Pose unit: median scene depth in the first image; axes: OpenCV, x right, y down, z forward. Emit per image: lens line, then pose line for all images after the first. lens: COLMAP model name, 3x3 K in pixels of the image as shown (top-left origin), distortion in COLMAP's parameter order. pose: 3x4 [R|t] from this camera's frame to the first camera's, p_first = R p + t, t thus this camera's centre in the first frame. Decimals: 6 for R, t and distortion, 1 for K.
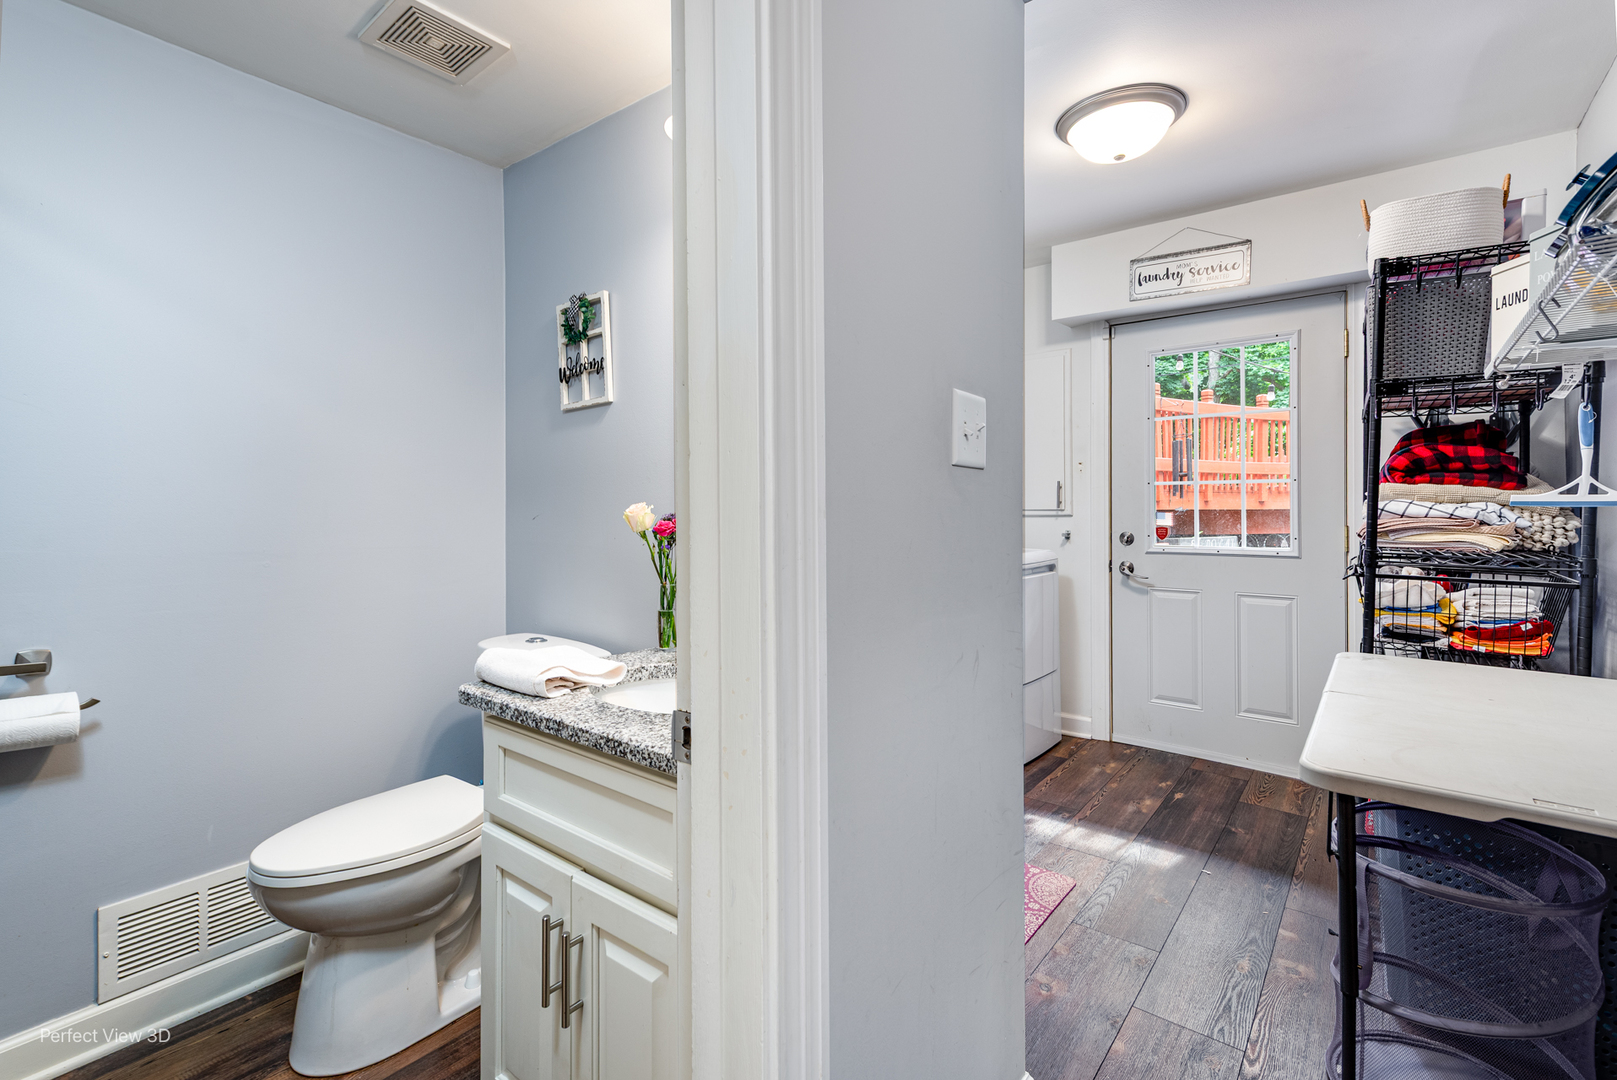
lens RADIAL K [[724.6, 0, 817.5], [0, 724.6, 507.8], [0, 0, 1]] dist [0.007958, -0.001003]
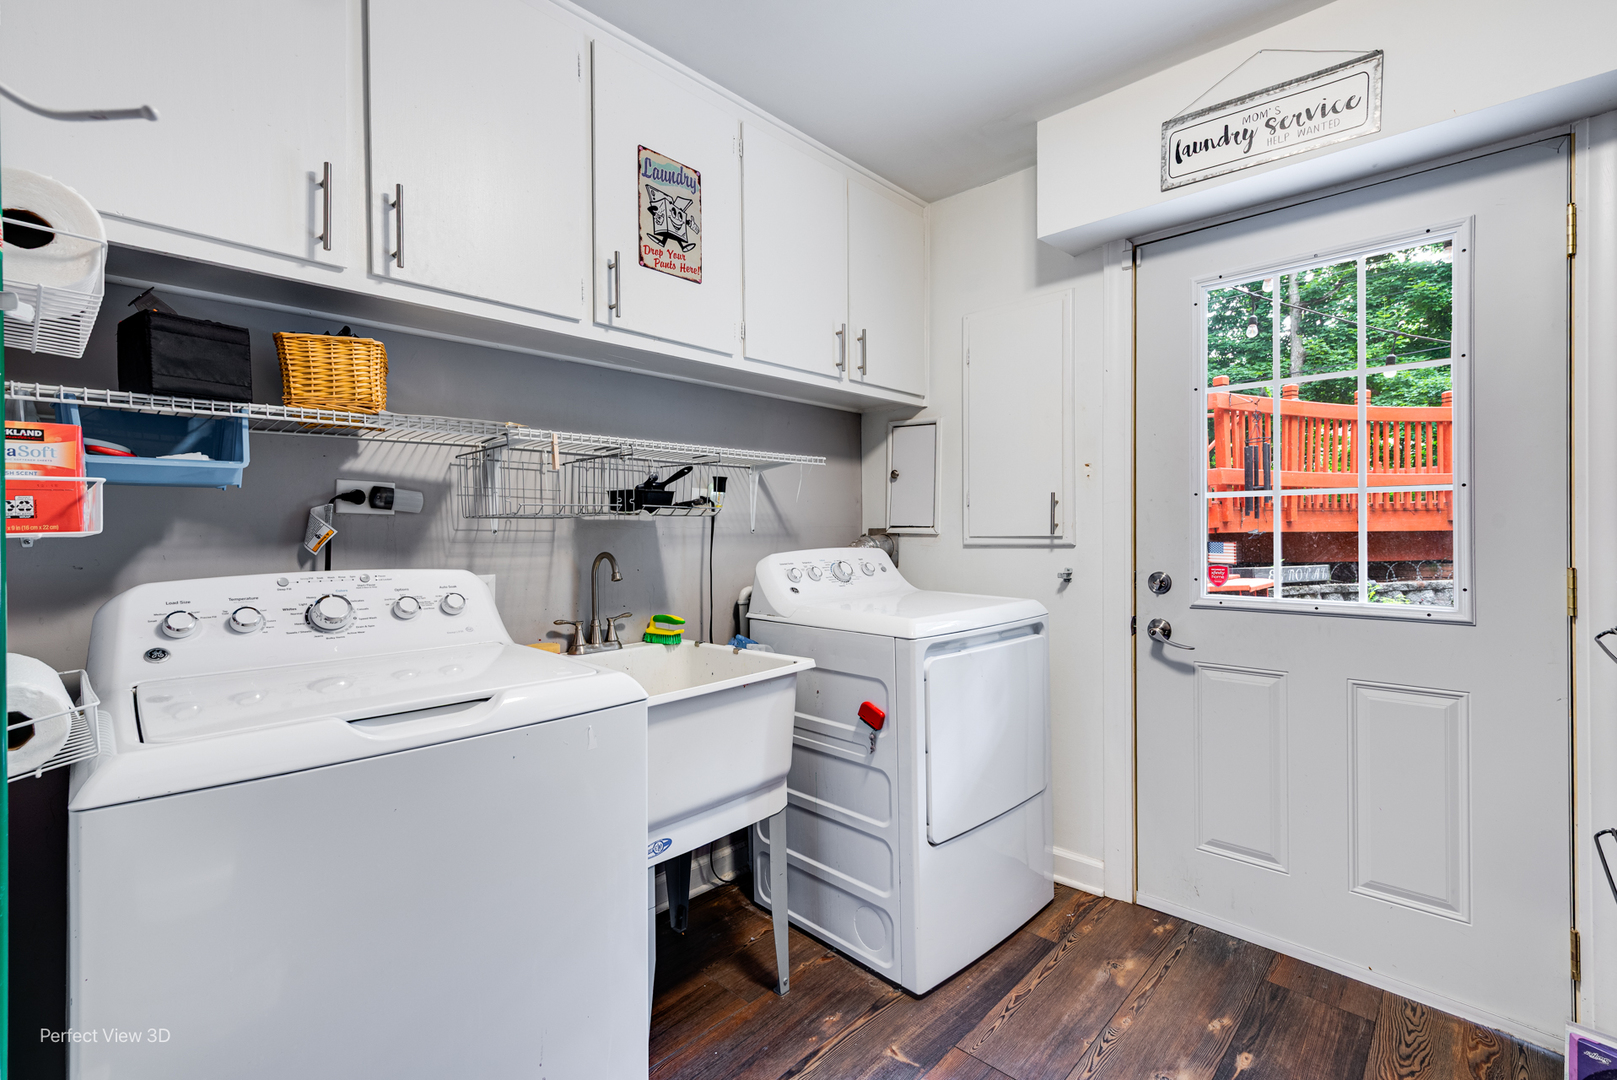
lens RADIAL K [[724.6, 0, 808.7], [0, 724.6, 533.1], [0, 0, 1]] dist [0.007958, -0.001003]
pose [[0.995921, -0.001900, -0.090208, 0.190055], [0.002382, 0.999983, 0.005236, -0.004965], [0.090197, -0.005429, 0.995909, 0.366405]]
